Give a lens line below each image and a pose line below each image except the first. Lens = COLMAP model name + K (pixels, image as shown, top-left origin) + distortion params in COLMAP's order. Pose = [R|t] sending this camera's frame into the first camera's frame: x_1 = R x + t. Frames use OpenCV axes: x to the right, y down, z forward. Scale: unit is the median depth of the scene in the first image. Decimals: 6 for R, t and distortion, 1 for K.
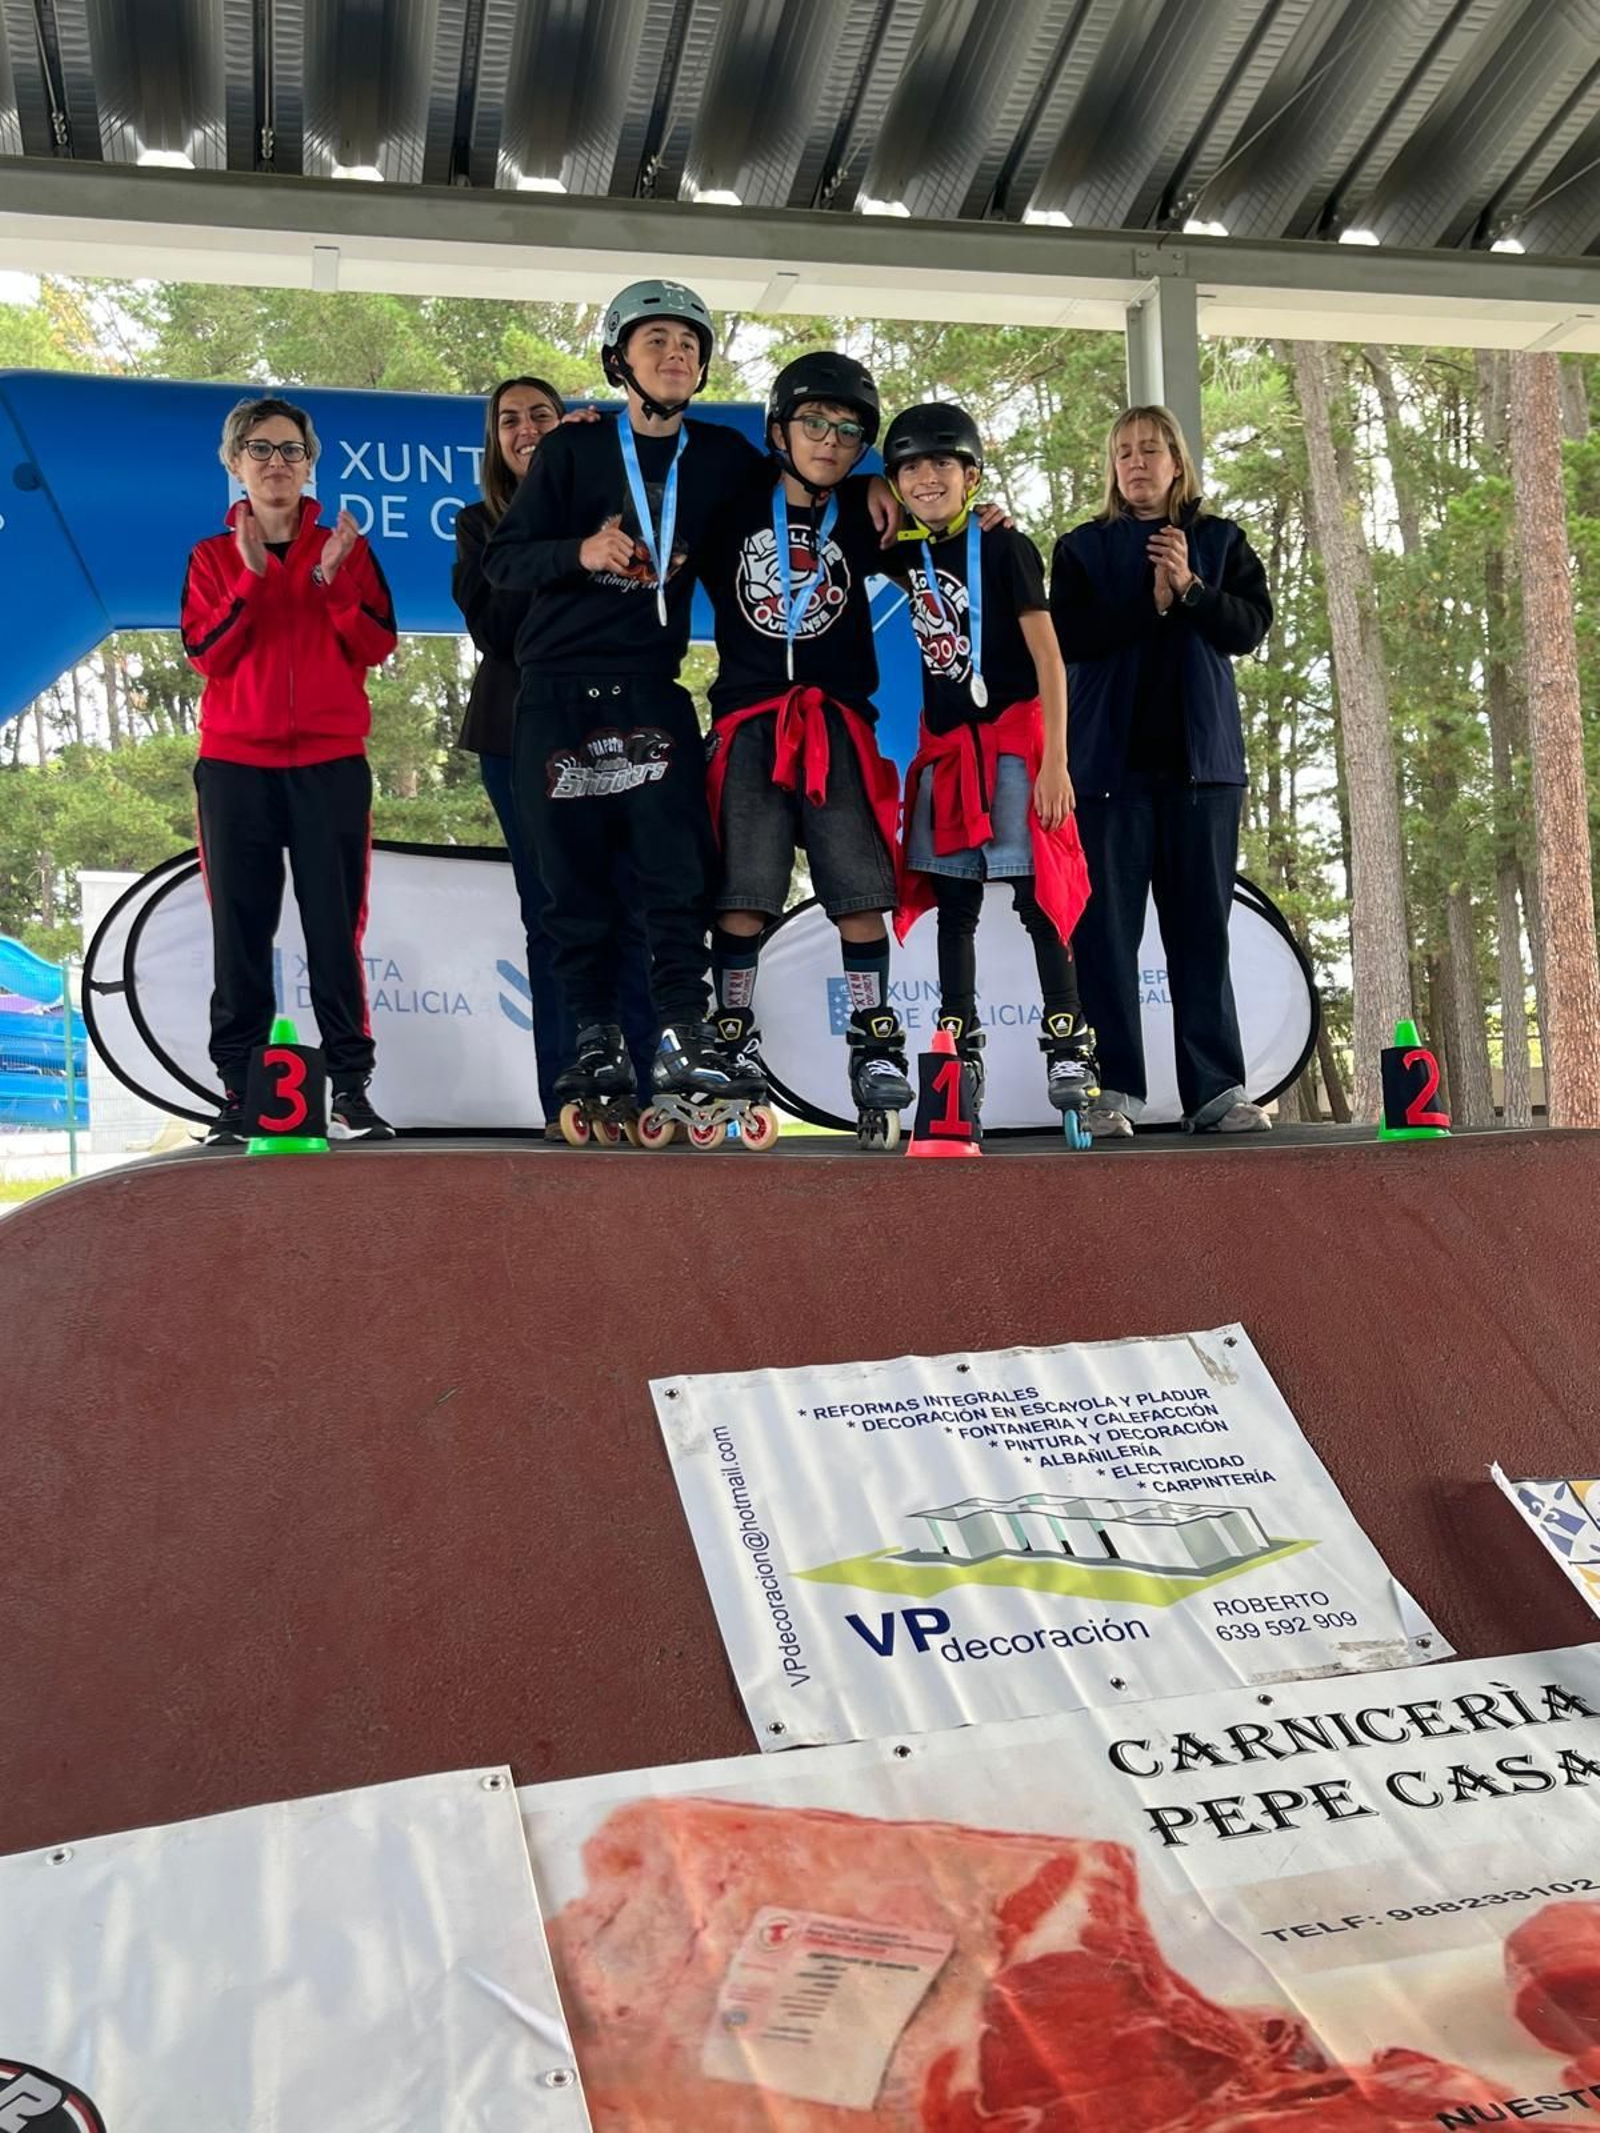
lens RADIAL K [[2116.1, 0, 790.7], [0, 2116.1, 1092.1], [0, 0, 1]] dist [0.008148, 0.000000]
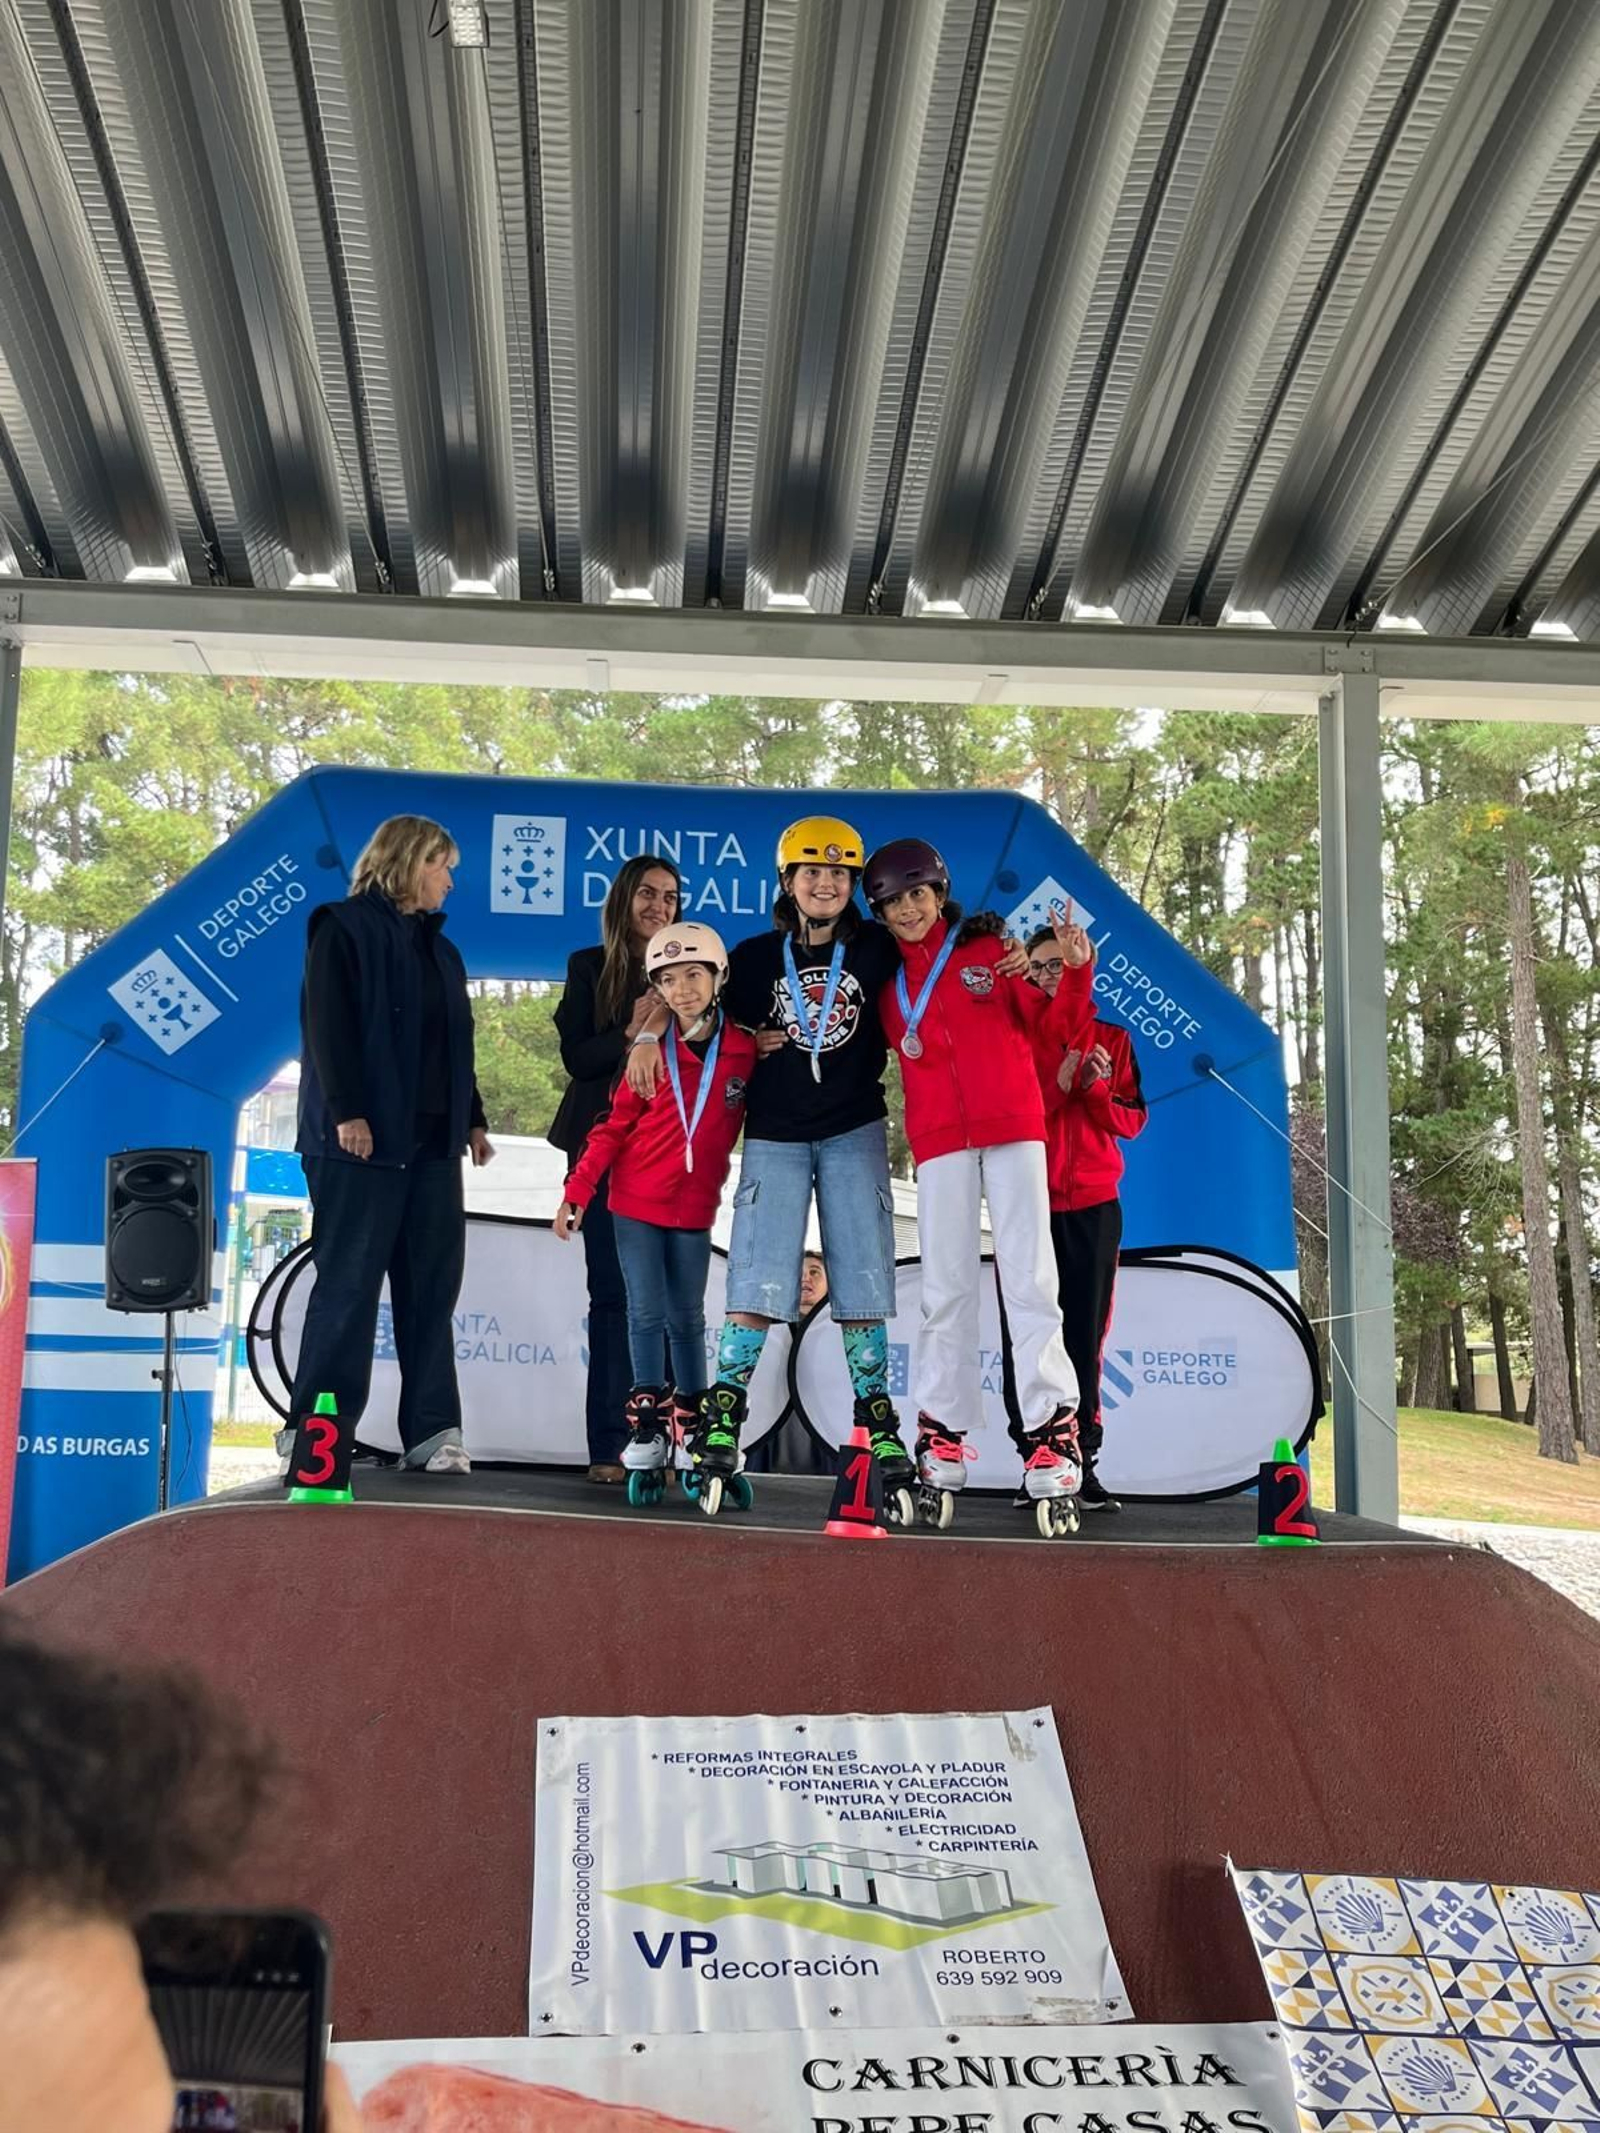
lens RADIAL K [[2116.1, 0, 796.0], [0, 2116.1, 1052.4], [0, 0, 1]] dist [0.008148, 0.000000]
pose [[0.983245, 0.030065, -0.179794, 0.291158], [-0.054528, 0.989654, -0.132712, -0.094205], [0.173943, 0.140293, 0.974711, -0.248287]]
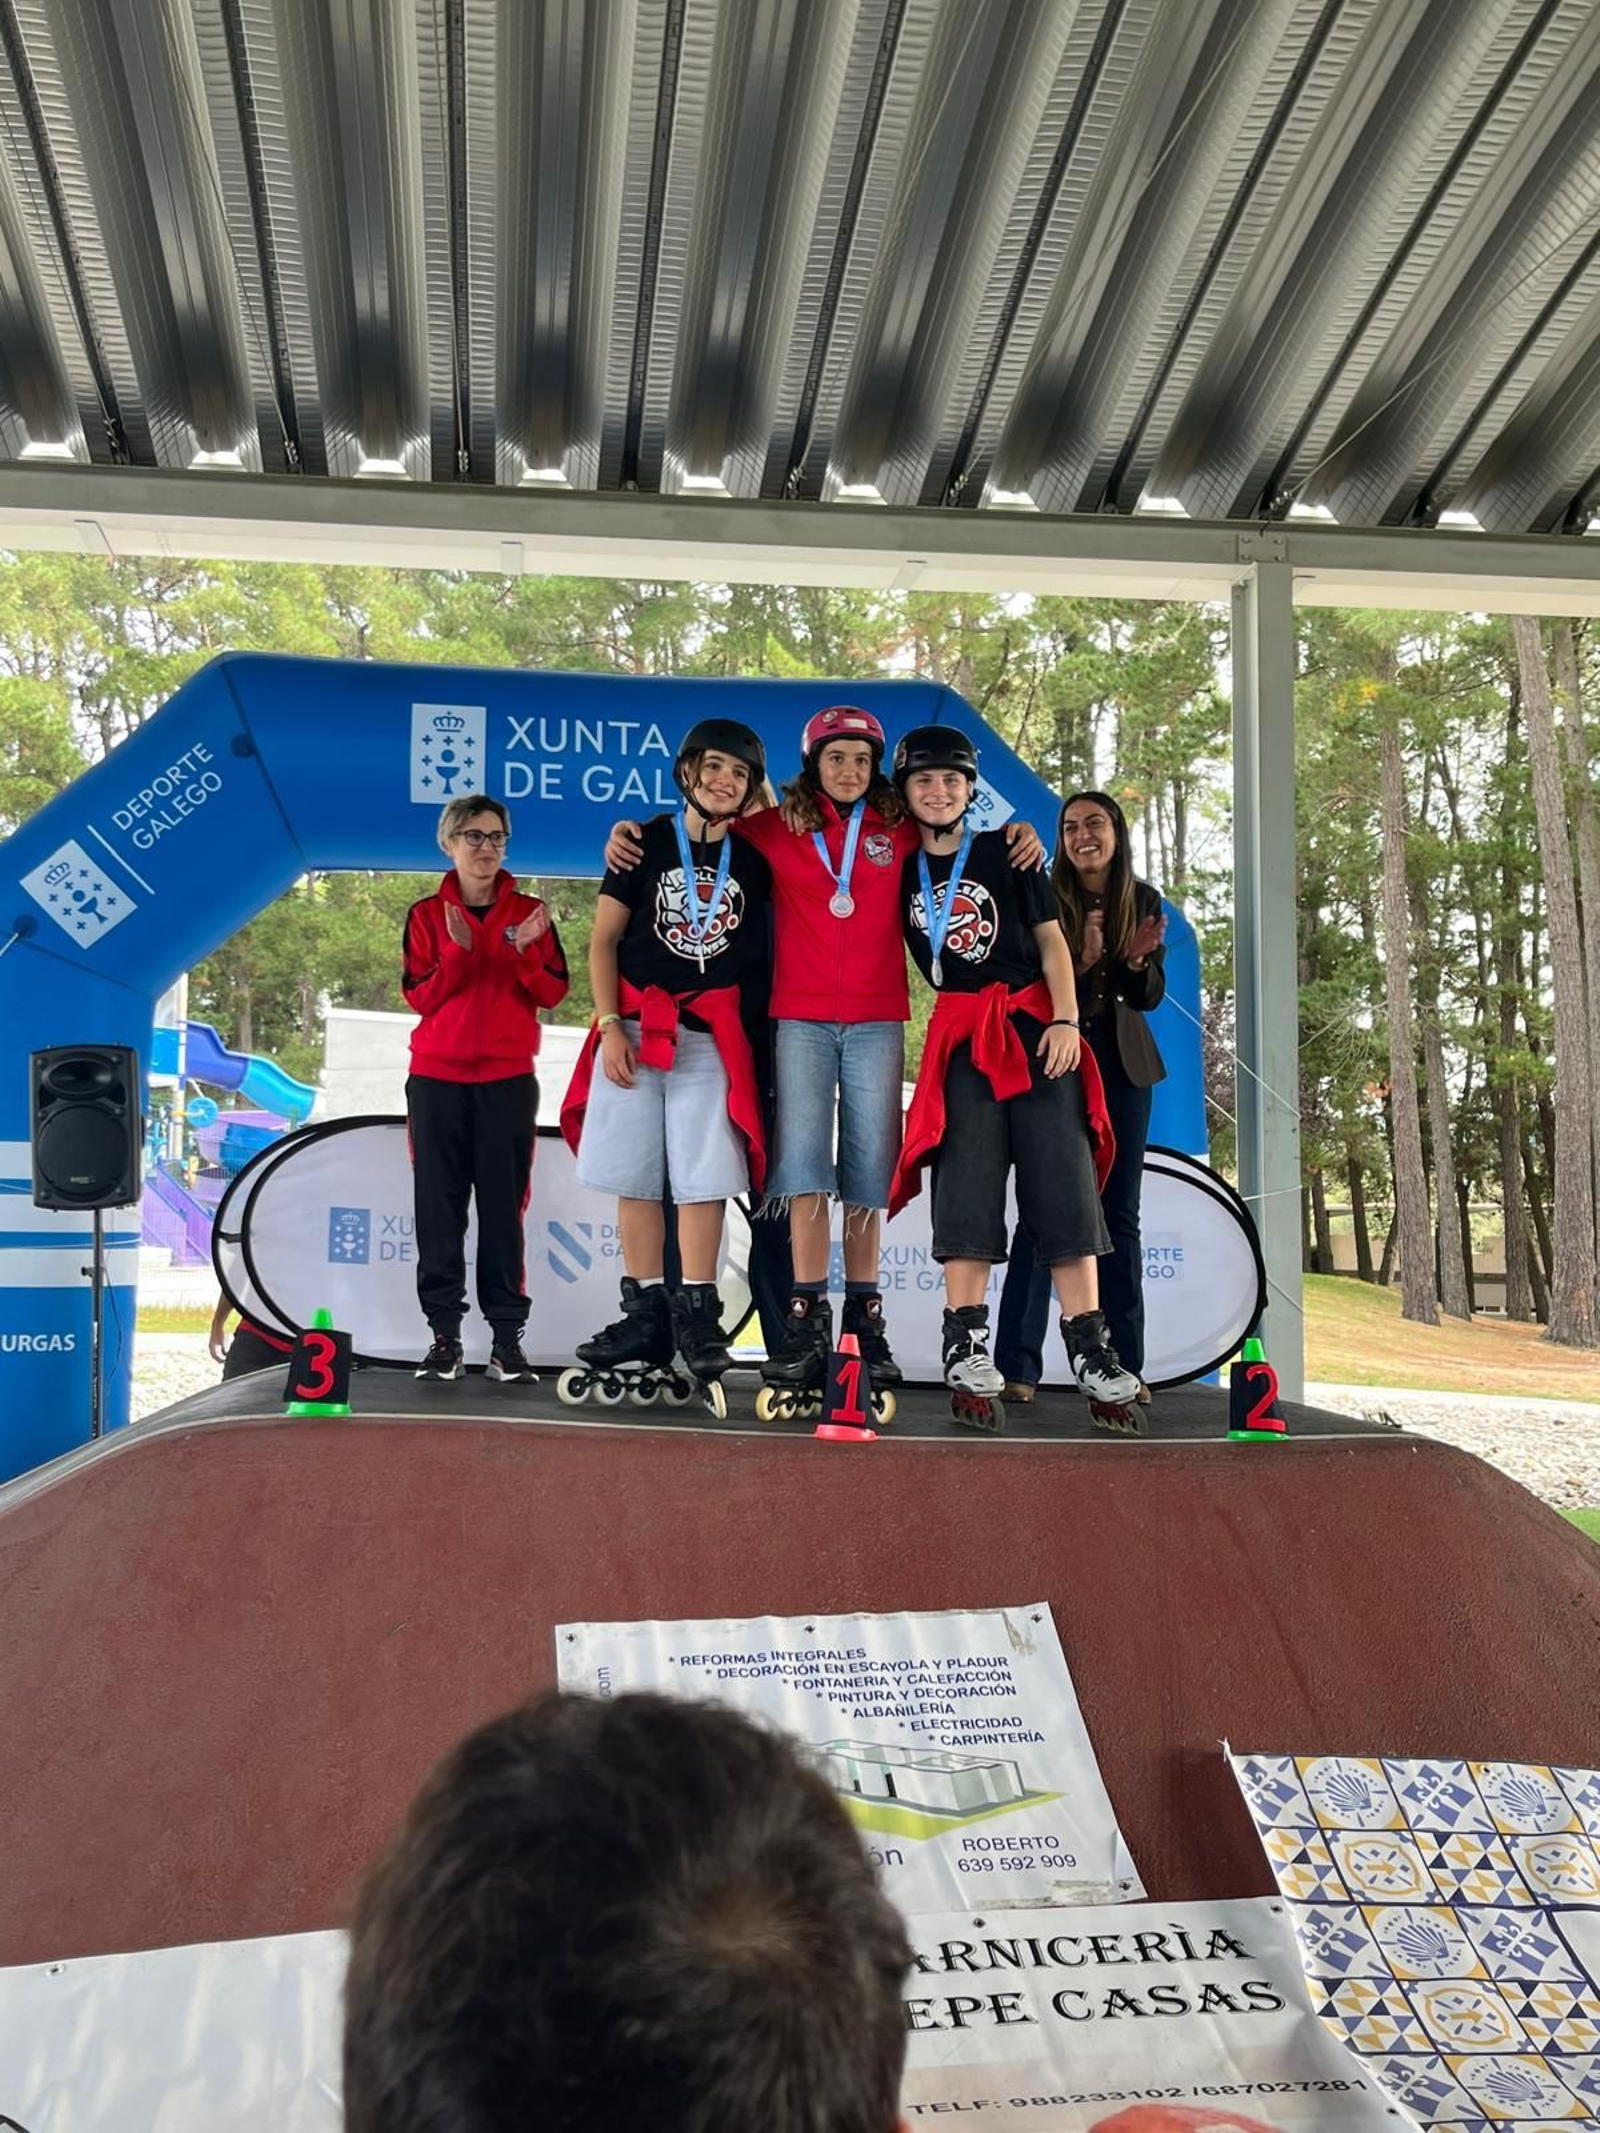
lens RADIAL K [[2116.1, 0, 783.1], [0, 2116.1, 1052.9], [0, 0, 1]] dist [0.008148, 0.000000]
pose [[0.992143, 0.034912, -0.120140, 0.208607], [-0.043940, 0.996339, -0.073340, -0.119983], [0.117140, 0.078042, 0.990044, -0.281679]]
